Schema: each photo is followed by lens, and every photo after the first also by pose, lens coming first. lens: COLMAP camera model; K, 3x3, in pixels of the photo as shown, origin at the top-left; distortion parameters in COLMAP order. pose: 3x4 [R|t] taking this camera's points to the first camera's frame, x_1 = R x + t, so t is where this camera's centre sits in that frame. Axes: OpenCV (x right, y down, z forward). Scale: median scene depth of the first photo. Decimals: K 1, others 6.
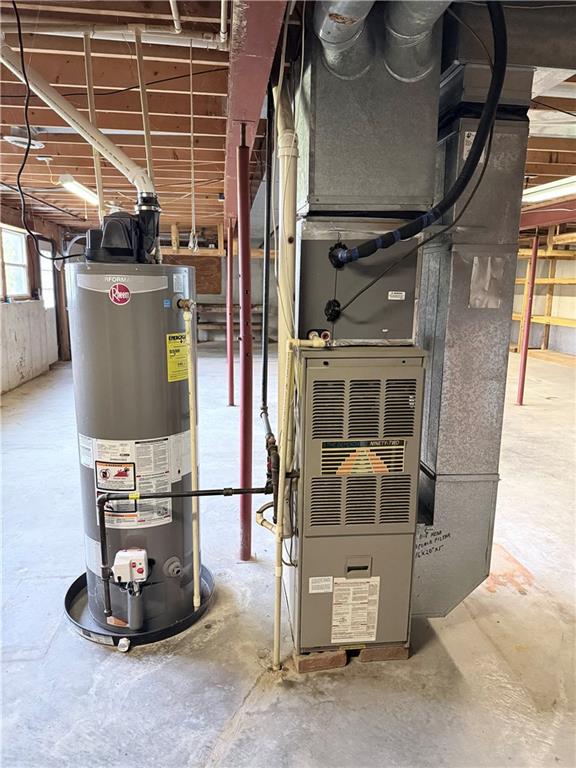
lens RADIAL K [[537.3, 0, 288.0], [0, 537.3, 384.0], [0, 0, 1]] dist [0.029152, -0.002562]
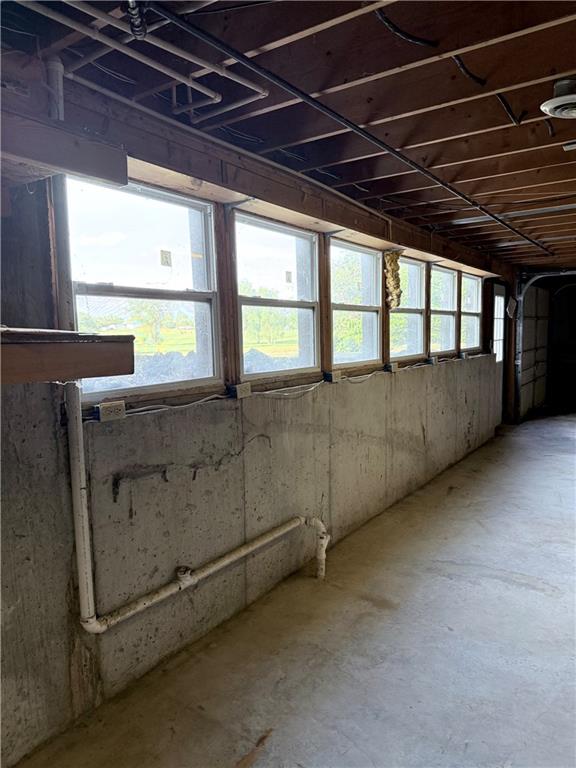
lens RADIAL K [[537.3, 0, 288.0], [0, 537.3, 384.0], [0, 0, 1]] dist [0.029152, -0.002562]
pose [[0.752362, 0.035617, -0.657786, -0.150032], [-0.091094, 0.994569, -0.050339, -0.039060], [0.652421, 0.097794, 0.751520, 0.174399]]
